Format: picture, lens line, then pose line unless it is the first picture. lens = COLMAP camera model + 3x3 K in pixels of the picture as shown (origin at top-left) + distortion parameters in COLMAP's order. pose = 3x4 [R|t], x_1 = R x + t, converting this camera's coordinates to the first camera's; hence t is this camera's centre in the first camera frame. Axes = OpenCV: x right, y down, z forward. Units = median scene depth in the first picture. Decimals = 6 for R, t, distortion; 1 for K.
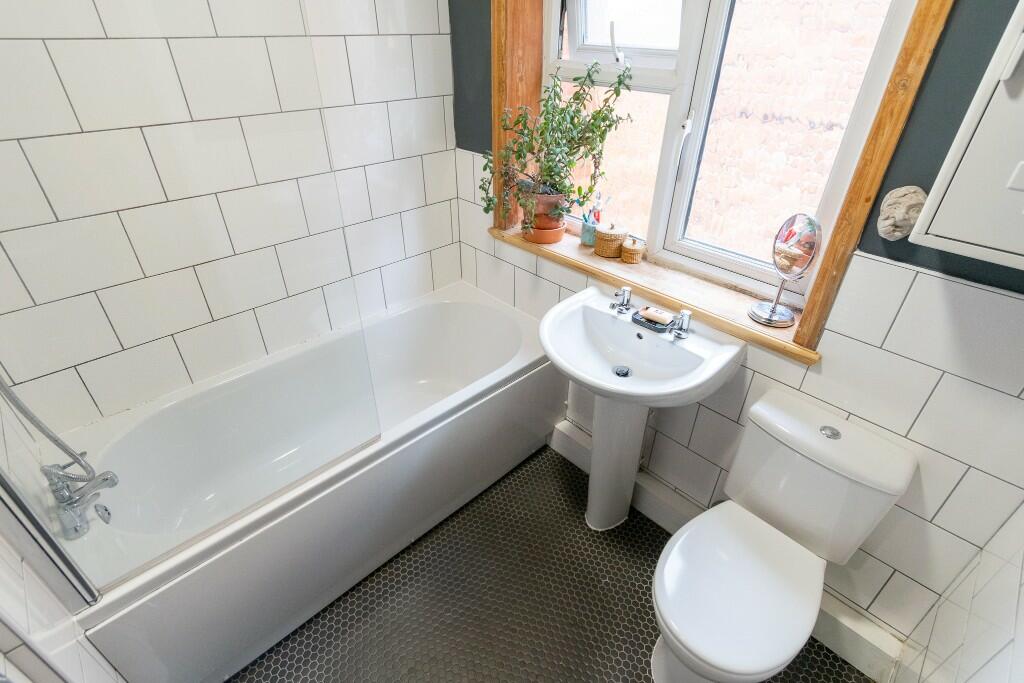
lens RADIAL K [[492.2, 0, 512.2], [0, 492.2, 338.6], [0, 0, 1]] dist [0.000543, -0.001026]
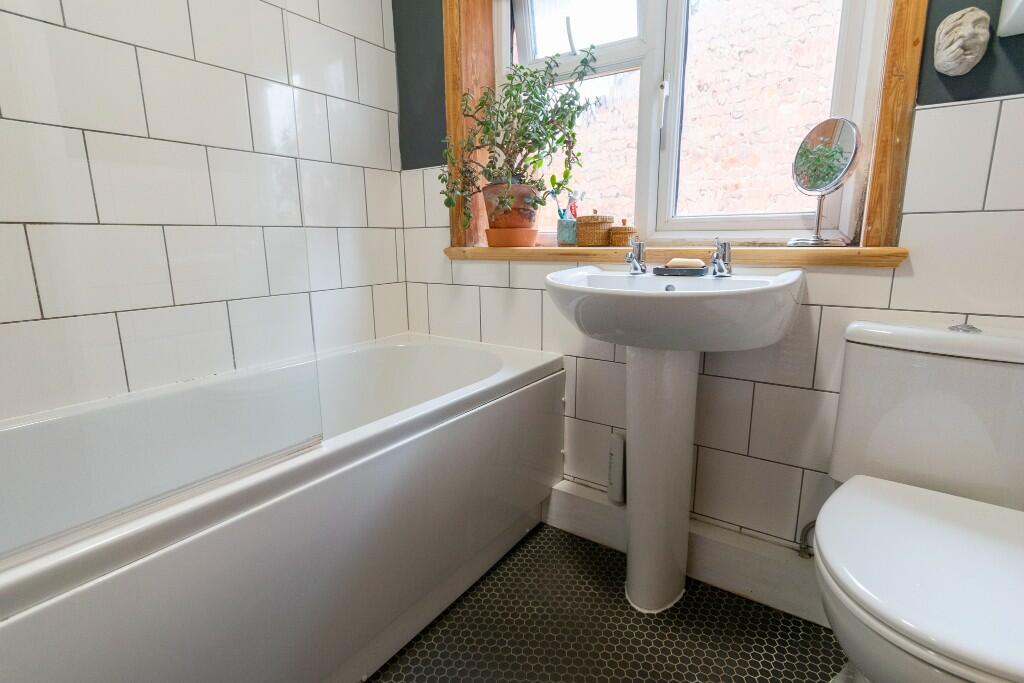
lens RADIAL K [[492.2, 0, 512.5], [0, 492.2, 341.1], [0, 0, 1]] dist [0.000543, -0.001026]
pose [[0.979492, -0.056829, 0.193301, -0.121230], [0.123363, 0.927696, -0.352365, 0.269501], [-0.159300, 0.368985, 0.915682, 0.300273]]
